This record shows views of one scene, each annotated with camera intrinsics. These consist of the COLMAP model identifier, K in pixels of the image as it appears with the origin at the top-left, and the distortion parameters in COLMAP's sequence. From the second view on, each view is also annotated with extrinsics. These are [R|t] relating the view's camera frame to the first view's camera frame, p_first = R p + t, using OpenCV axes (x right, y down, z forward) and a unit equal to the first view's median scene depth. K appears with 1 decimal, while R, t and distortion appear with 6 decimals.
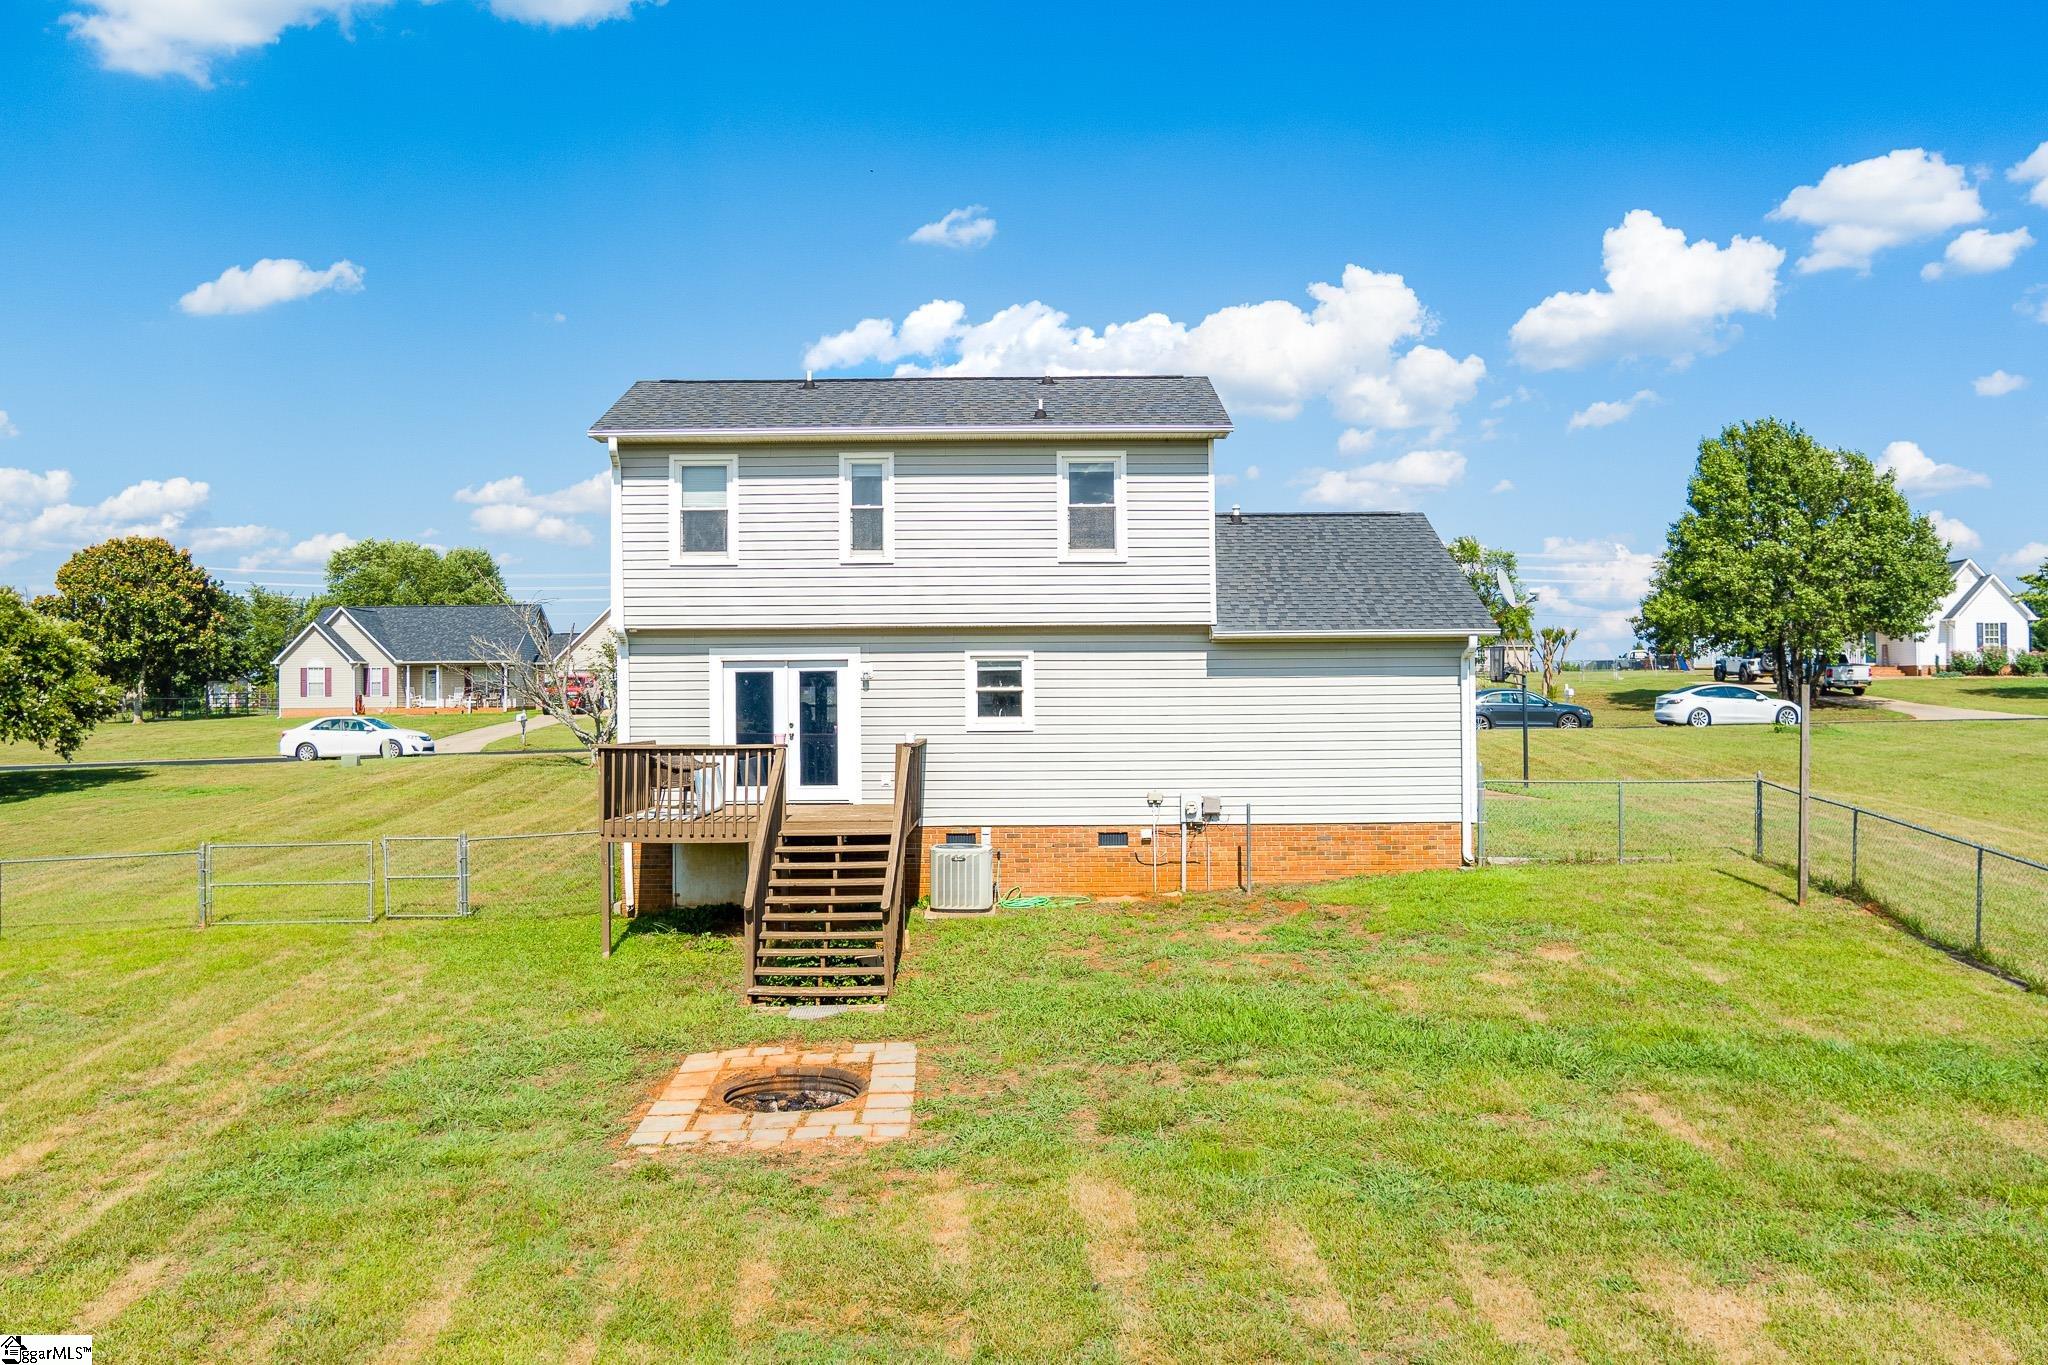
lens RADIAL K [[1648.5, 0, 1024.0], [0, 1648.5, 682.5], [0, 0, 1]] dist [-0.061758, -0.003678]
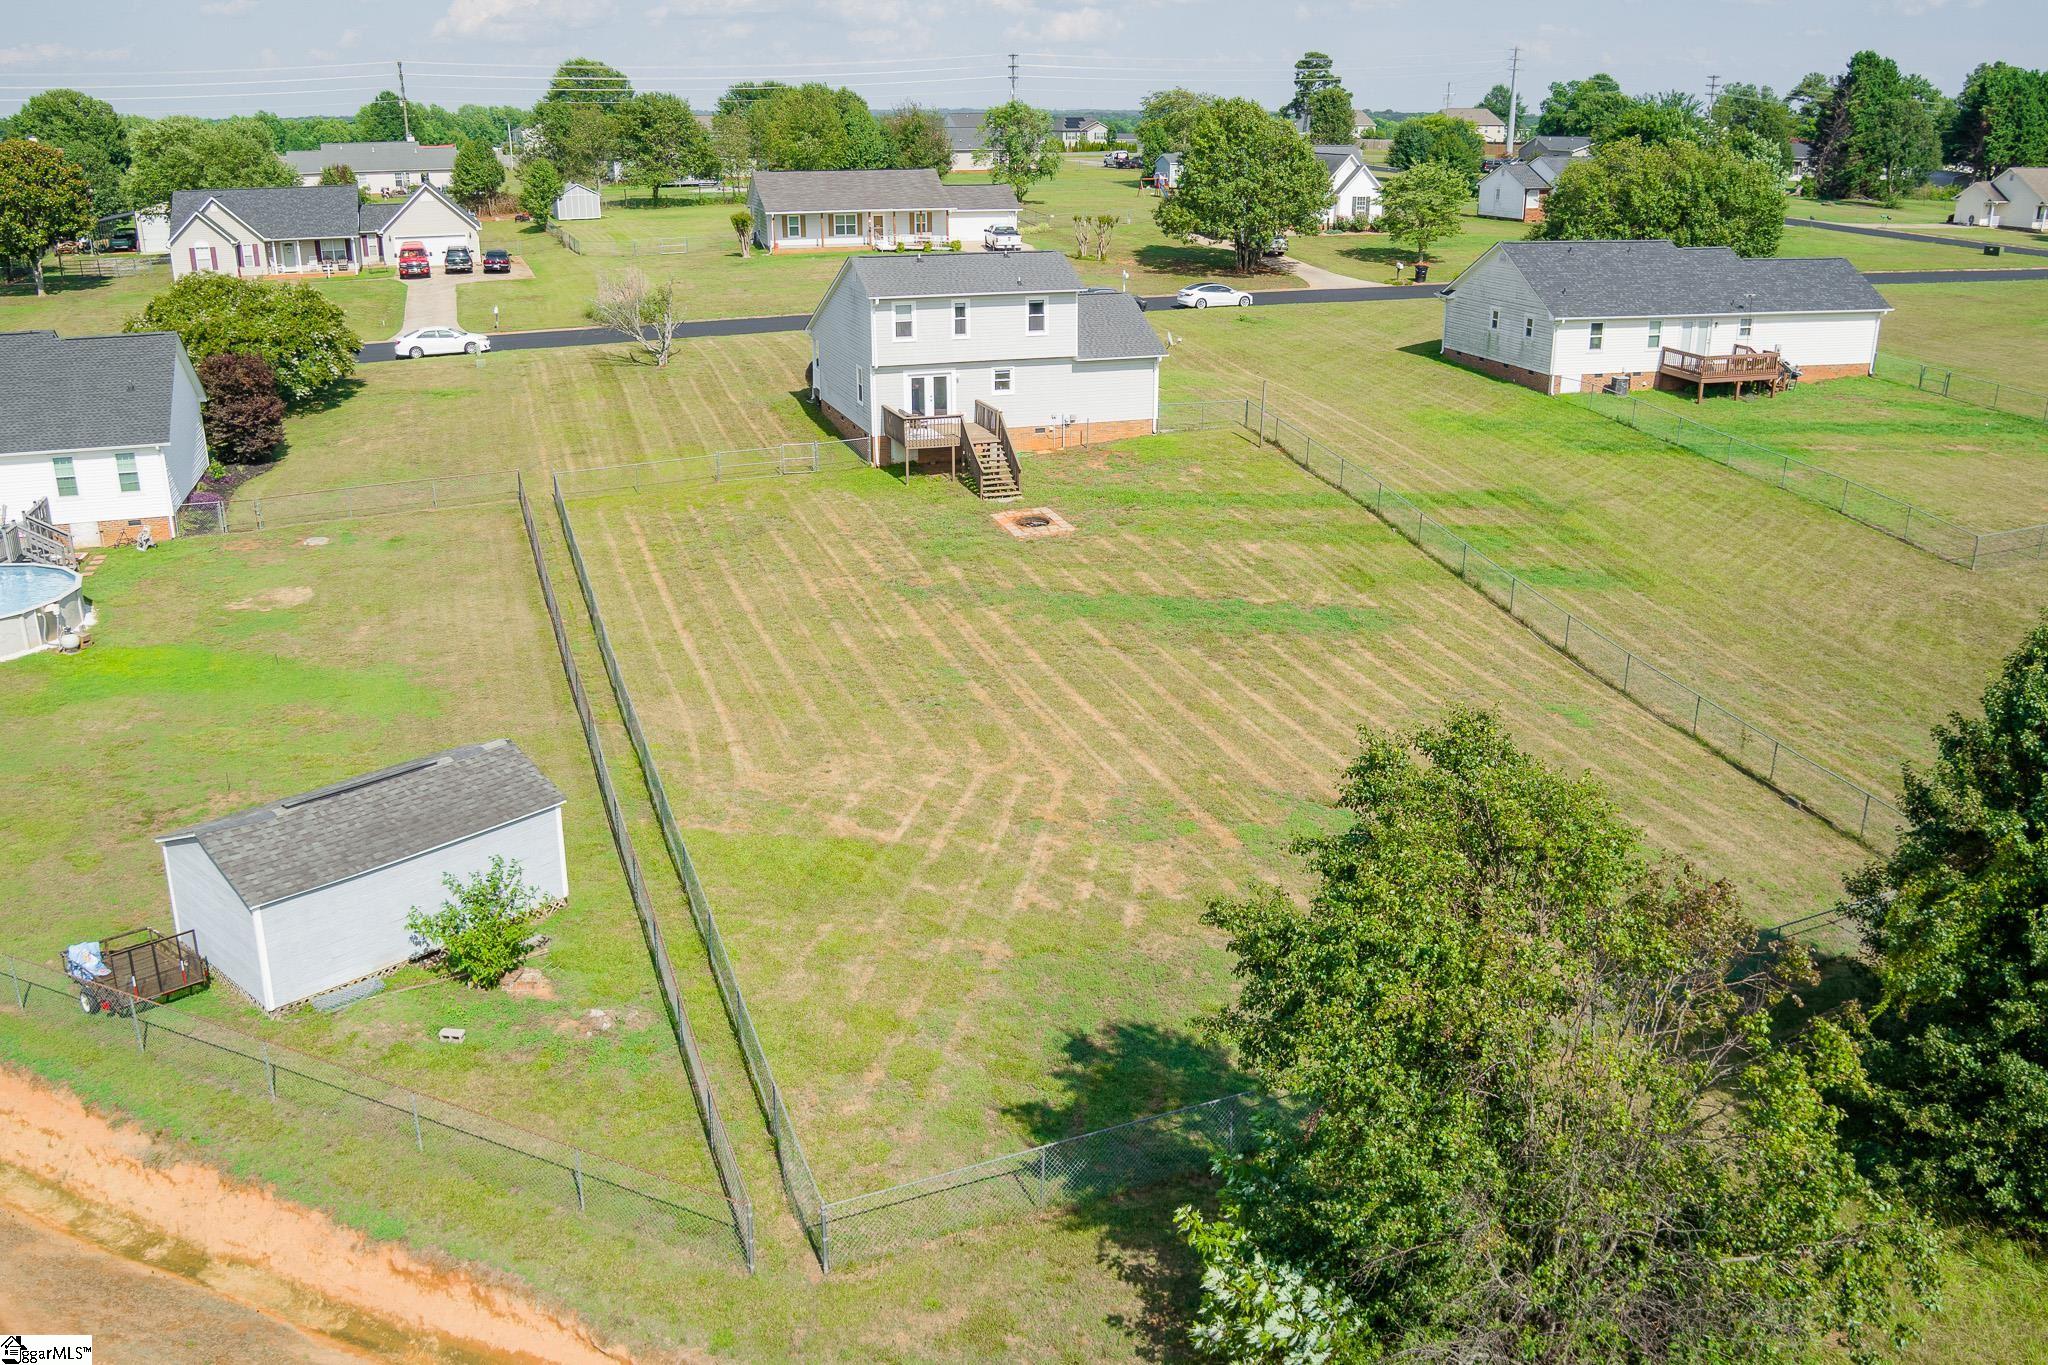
lens RADIAL K [[1648.5, 0, 1024.0], [0, 1648.5, 682.5], [0, 0, 1]] dist [-0.061758, -0.003678]
pose [[0.946474, -0.100656, 0.306686, -0.899863], [-0.010680, 0.939849, 0.341423, -0.473493], [-0.322604, -0.326423, 0.888468, -1.689513]]
